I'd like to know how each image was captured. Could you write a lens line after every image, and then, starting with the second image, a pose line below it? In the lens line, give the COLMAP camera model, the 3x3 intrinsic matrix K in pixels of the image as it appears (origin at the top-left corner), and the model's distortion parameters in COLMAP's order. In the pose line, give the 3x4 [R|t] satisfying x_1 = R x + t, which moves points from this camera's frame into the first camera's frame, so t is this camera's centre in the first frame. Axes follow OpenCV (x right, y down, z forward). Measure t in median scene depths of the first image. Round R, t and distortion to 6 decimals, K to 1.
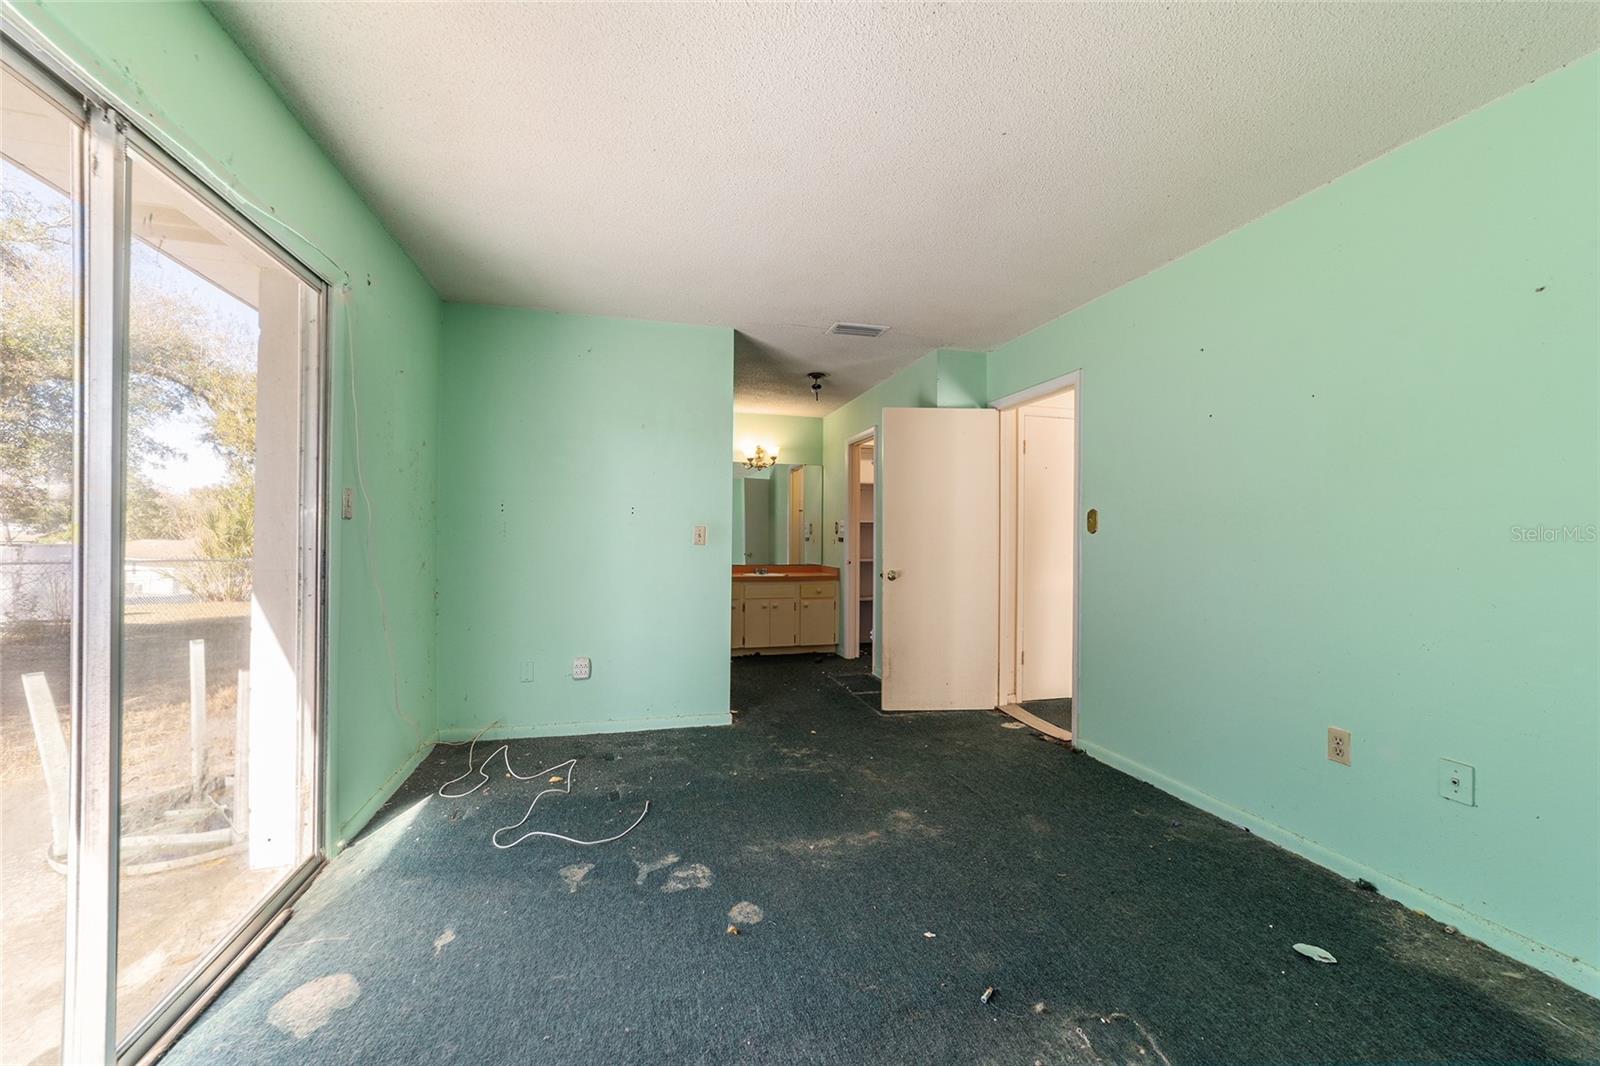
lens RADIAL K [[613.0, 0, 800.0], [0, 613.0, 532.8], [0, 0, 1]] dist [-0.006256, 0.001059]
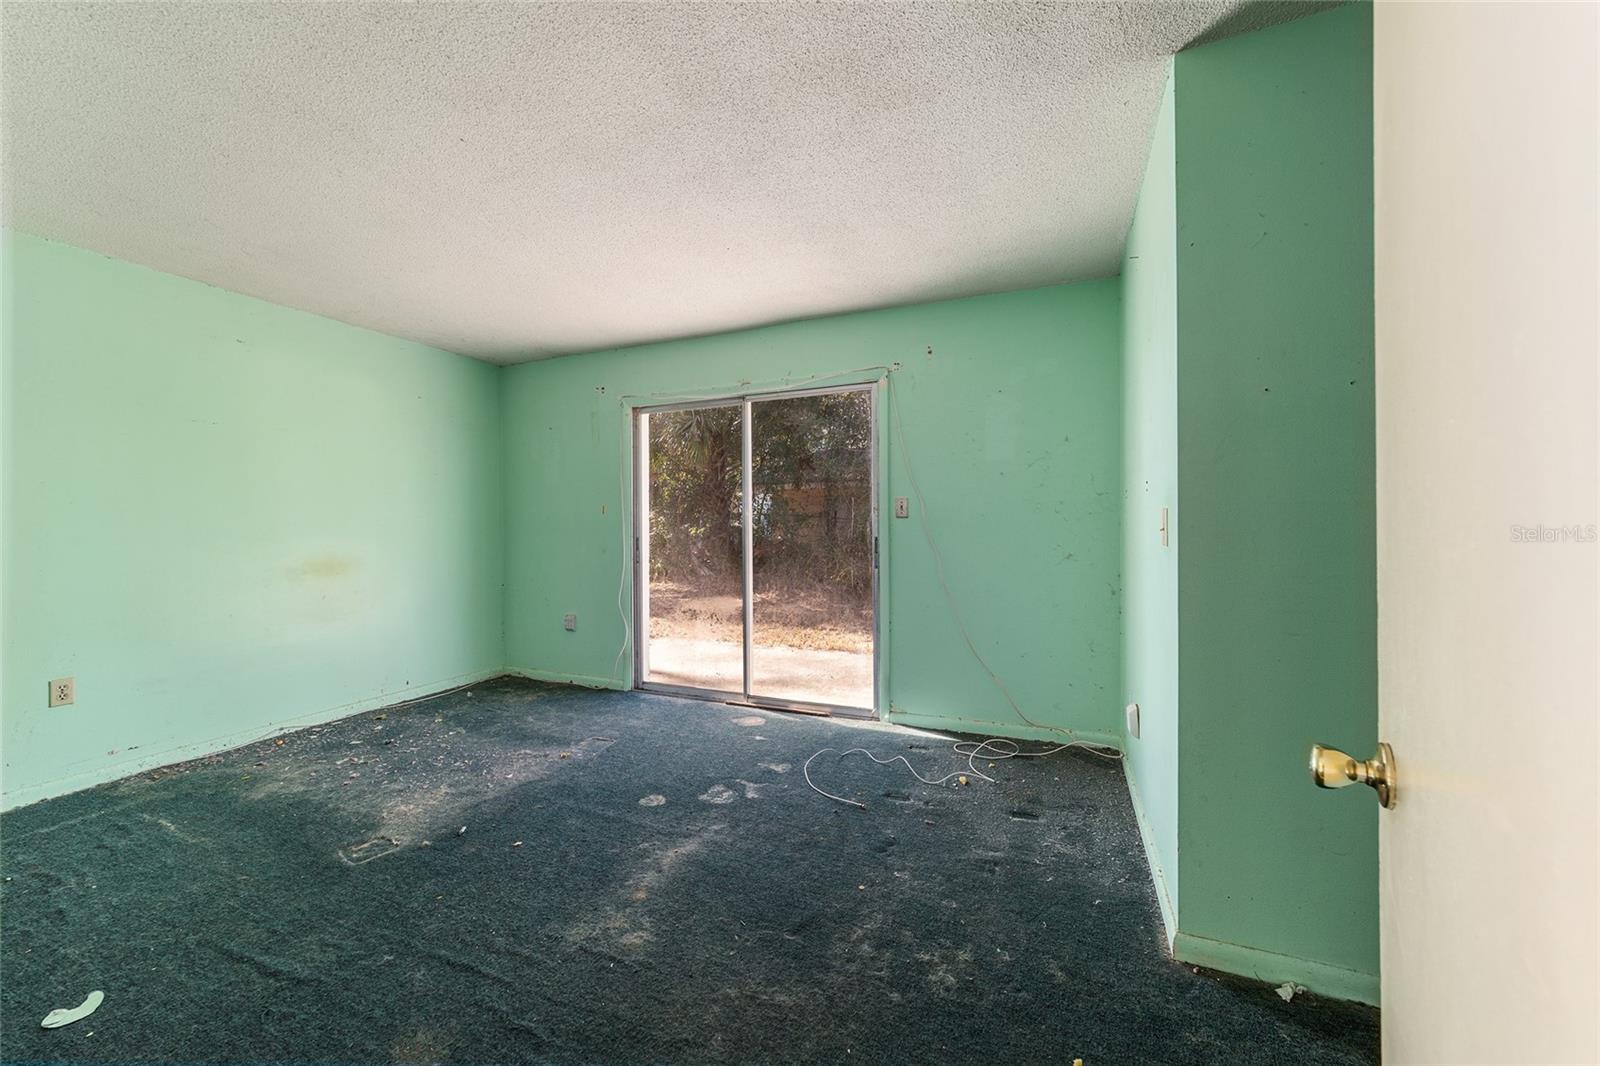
lens RADIAL K [[613.0, 0, 799.6], [0, 613.0, 530.1], [0, 0, 1]] dist [-0.006256, 0.001059]
pose [[-0.617093, 0.002578, -0.786886, 0.692016], [0.004440, 0.999990, -0.000205, 0.003706], [0.786877, -0.003620, -0.617099, 1.831196]]
